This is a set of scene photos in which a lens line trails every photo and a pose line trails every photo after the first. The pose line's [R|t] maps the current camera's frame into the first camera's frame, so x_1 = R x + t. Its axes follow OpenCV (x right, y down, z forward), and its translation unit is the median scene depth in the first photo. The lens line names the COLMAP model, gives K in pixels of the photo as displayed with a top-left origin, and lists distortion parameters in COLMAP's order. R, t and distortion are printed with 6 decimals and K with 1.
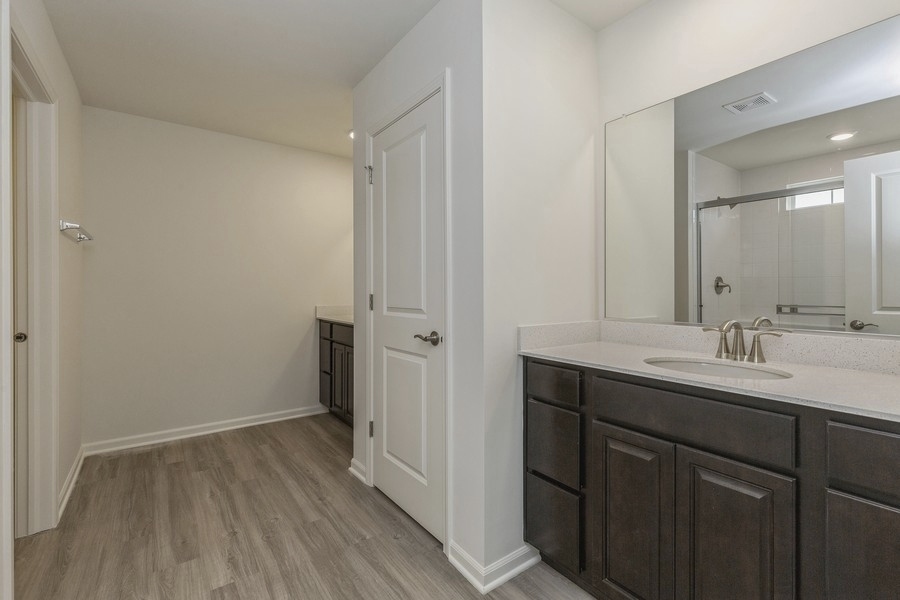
lens RADIAL K [[404.0, 0, 446.5], [0, 404.0, 299.8], [0, 0, 1]] dist [0.002834, -0.000332]
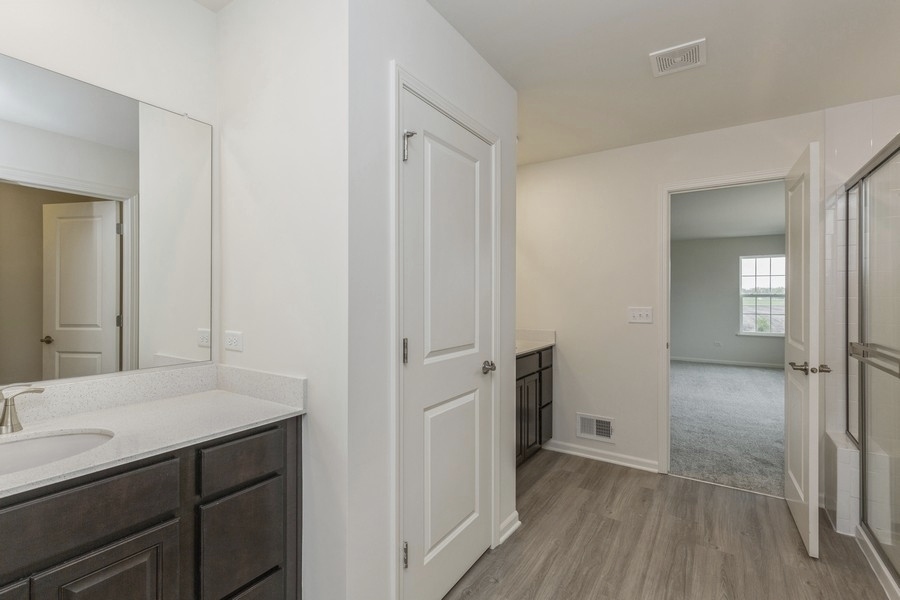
lens RADIAL K [[404.0, 0, 446.5], [0, 404.0, 299.8], [0, 0, 1]] dist [0.002834, -0.000332]
pose [[-0.353058, 0.001120, 0.935601, -1.005473], [0.002874, 0.999996, -0.000113, -0.088481], [-0.935597, 0.002649, -0.353059, 1.471254]]
